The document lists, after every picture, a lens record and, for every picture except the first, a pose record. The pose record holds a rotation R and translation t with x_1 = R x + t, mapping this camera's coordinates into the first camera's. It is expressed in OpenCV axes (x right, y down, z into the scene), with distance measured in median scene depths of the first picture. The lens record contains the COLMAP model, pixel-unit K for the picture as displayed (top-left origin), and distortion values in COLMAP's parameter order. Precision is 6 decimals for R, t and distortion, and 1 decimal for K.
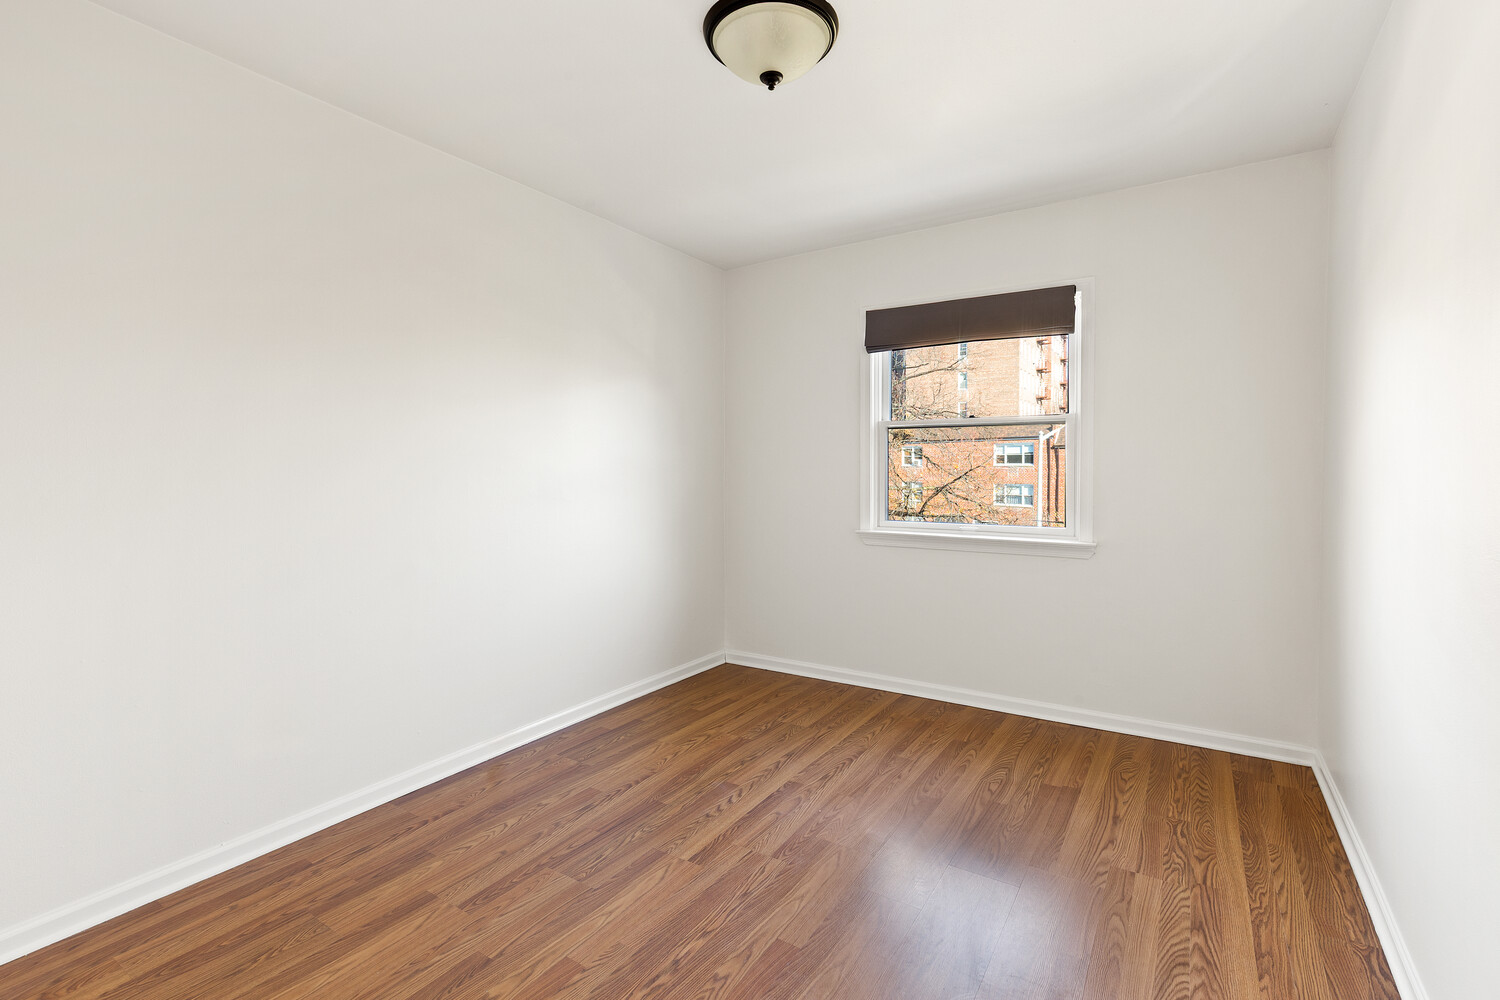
lens RADIAL K [[672.2, 0, 746.8], [0, 672.2, 501.3], [0, 0, 1]] dist [0.003249, 0.000235]
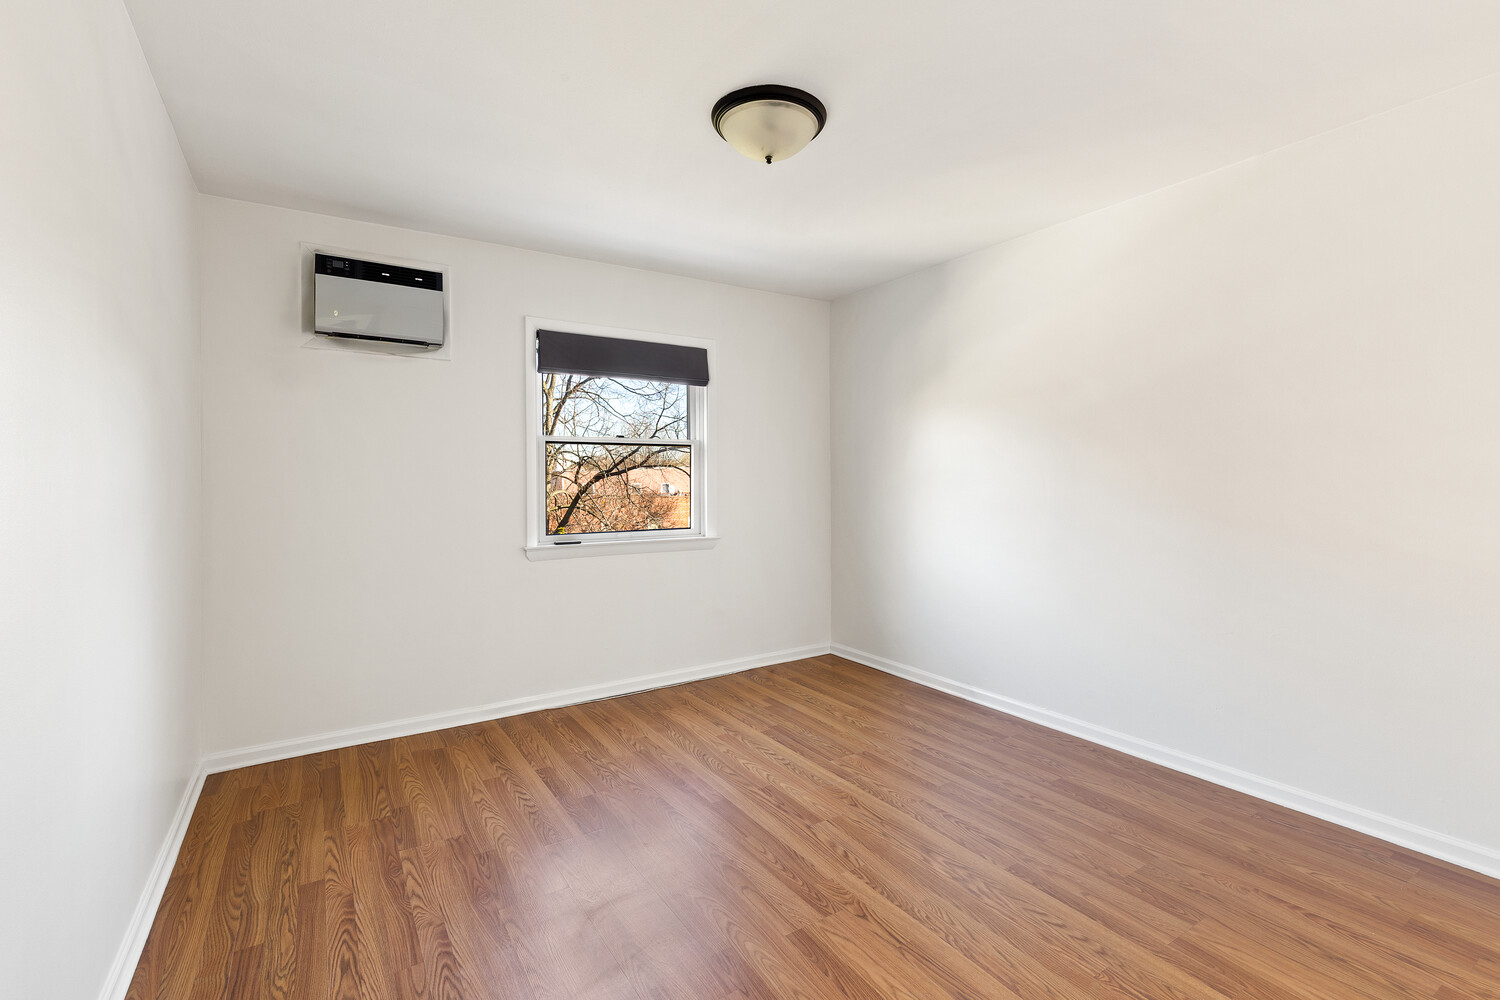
lens RADIAL K [[672.2, 0, 748.9], [0, 672.2, 489.2], [0, 0, 1]] dist [0.003249, 0.000235]
pose [[0.386587, -0.019053, 0.922056, -0.731773], [0.056763, 0.998383, -0.003168, -0.028663], [-0.920504, 0.053563, 0.387044, 0.390464]]
